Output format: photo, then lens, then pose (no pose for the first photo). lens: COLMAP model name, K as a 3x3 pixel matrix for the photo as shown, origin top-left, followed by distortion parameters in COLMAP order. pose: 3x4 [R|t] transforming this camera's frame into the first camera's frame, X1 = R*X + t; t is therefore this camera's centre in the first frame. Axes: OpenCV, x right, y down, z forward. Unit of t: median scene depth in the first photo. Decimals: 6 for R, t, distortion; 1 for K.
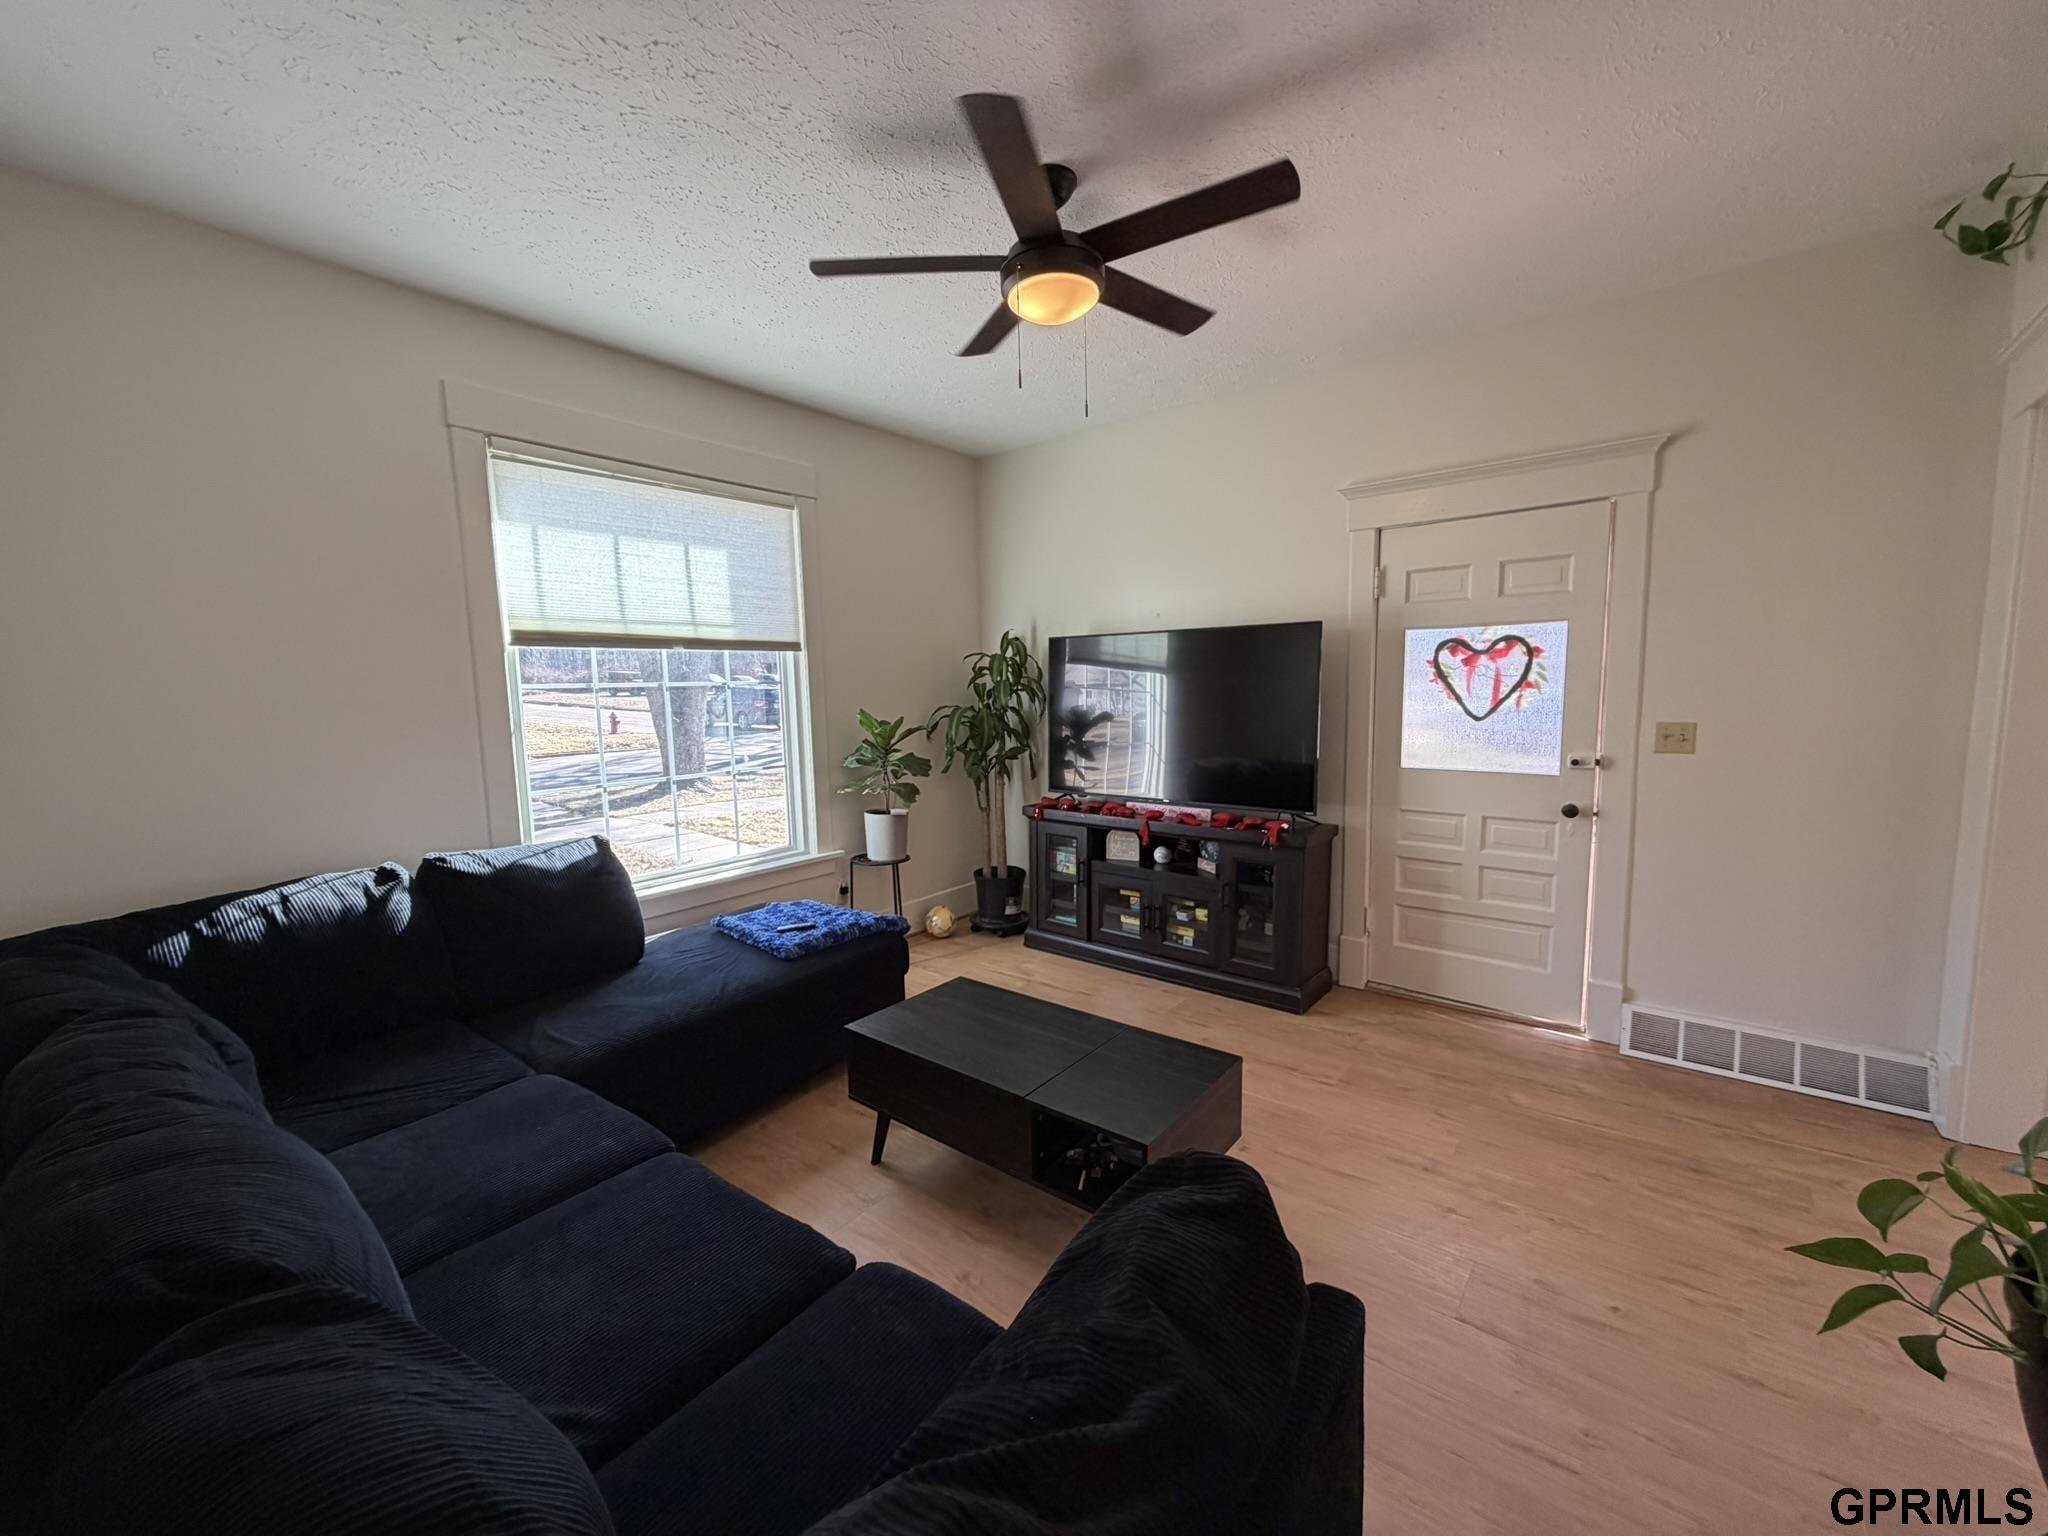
lens RADIAL K [[814.7, 0, 1018.5], [0, 814.7, 768.3], [0, 0, 1]] dist [-0.001646, 0.000003]
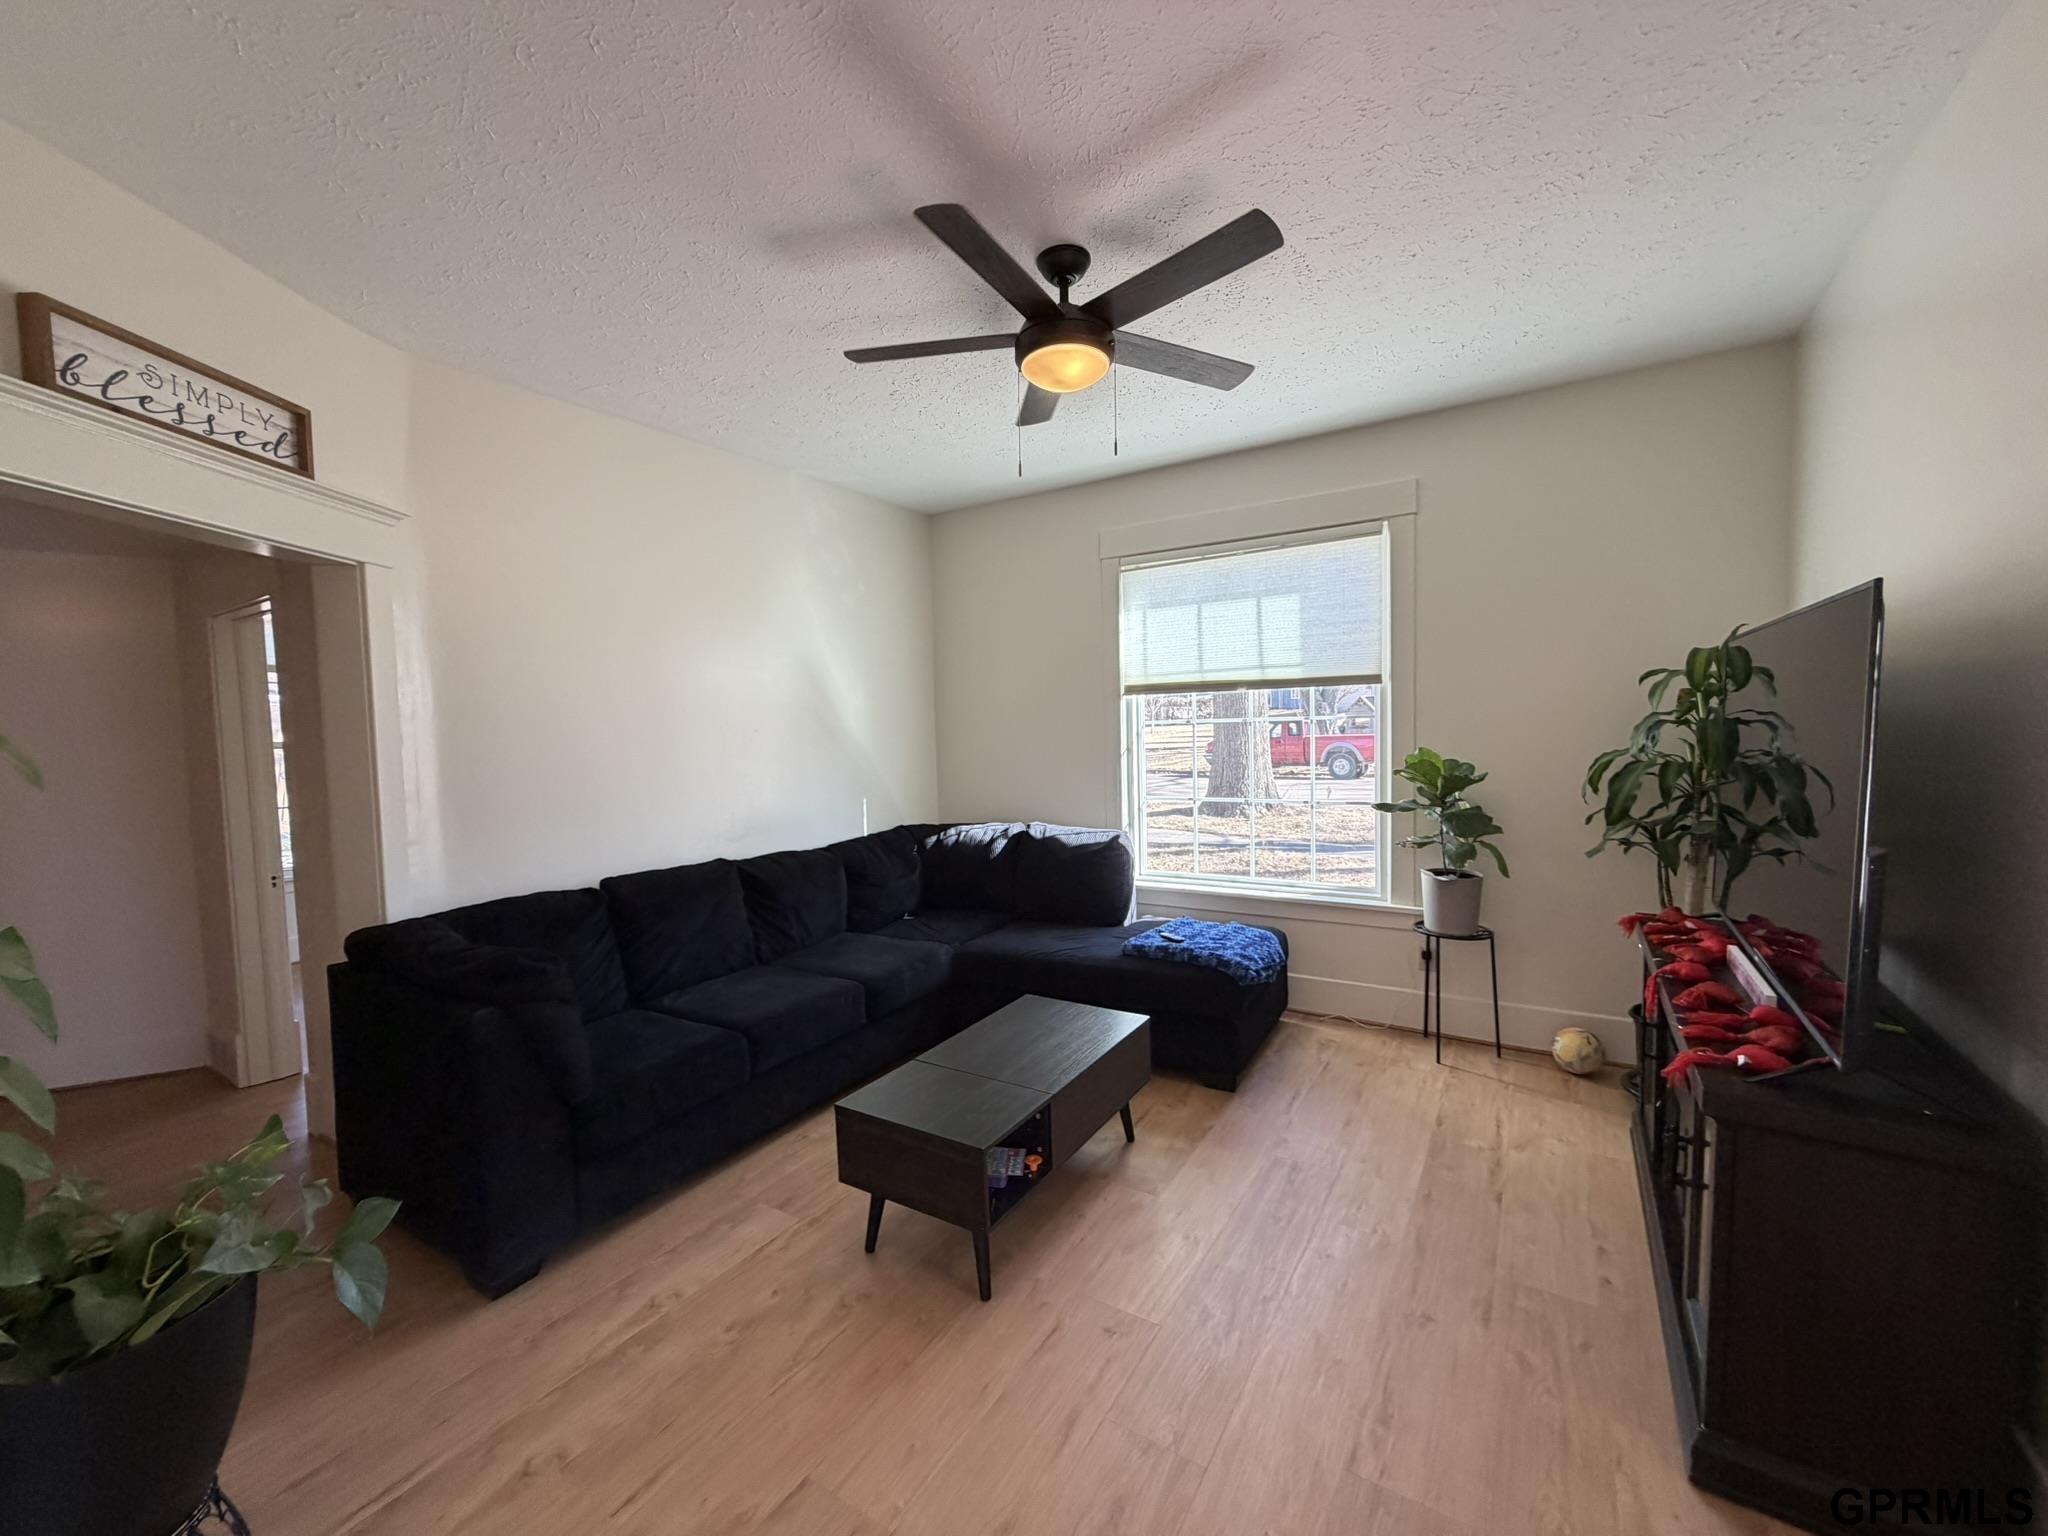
lens RADIAL K [[814.7, 0, 1013.5], [0, 814.7, 774.4], [0, 0, 1]] dist [-0.001646, 0.000003]
pose [[0.103161, 0.075714, -0.991779, 0.754218], [-0.080204, 0.994485, 0.067579, -0.083749], [0.991426, 0.072573, 0.108665, 0.586788]]
